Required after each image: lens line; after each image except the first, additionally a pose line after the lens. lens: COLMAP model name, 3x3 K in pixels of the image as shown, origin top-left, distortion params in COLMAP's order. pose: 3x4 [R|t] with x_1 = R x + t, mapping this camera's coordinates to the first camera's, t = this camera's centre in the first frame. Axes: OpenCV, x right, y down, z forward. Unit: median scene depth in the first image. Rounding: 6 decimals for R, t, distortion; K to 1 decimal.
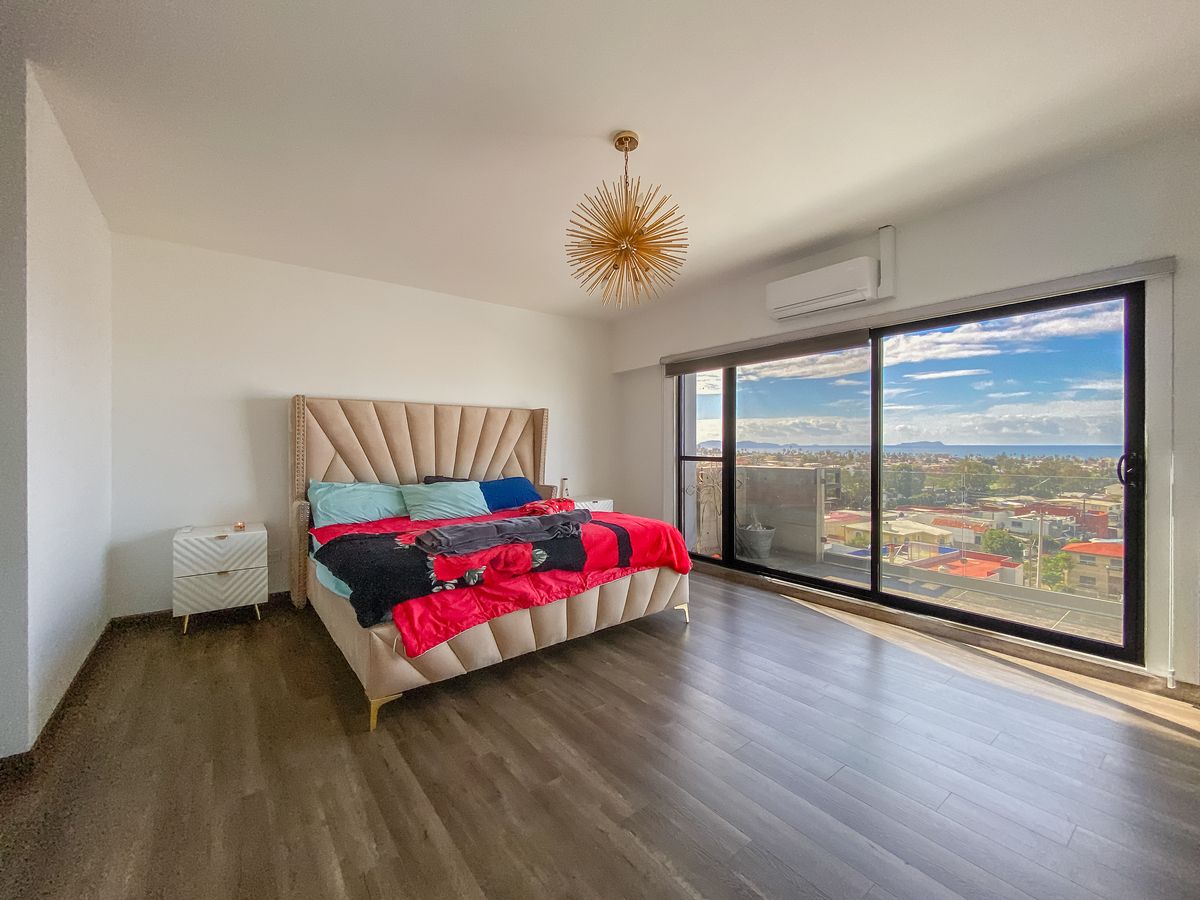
lens RADIAL K [[492.6, 0, 599.9], [0, 492.6, 450.3], [0, 0, 1]] dist [-0.000534, -0.000284]
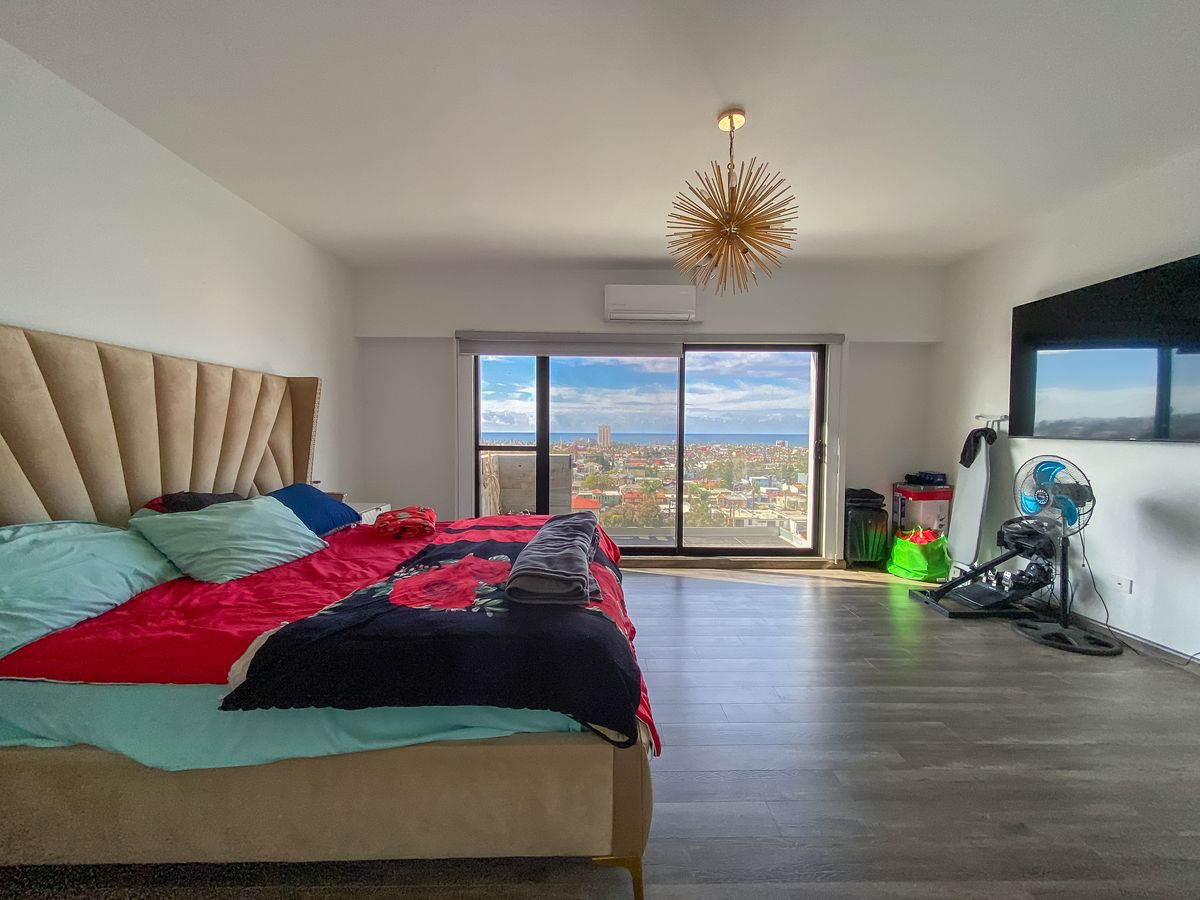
lens RADIAL K [[492.6, 0, 601.7], [0, 492.6, 447.4], [0, 0, 1]] dist [-0.000534, -0.000284]
pose [[0.590316, -0.020854, 0.806903, -0.494264], [0.003842, 0.999727, 0.023026, -0.005532], [-0.807163, -0.010493, 0.590235, 0.344705]]
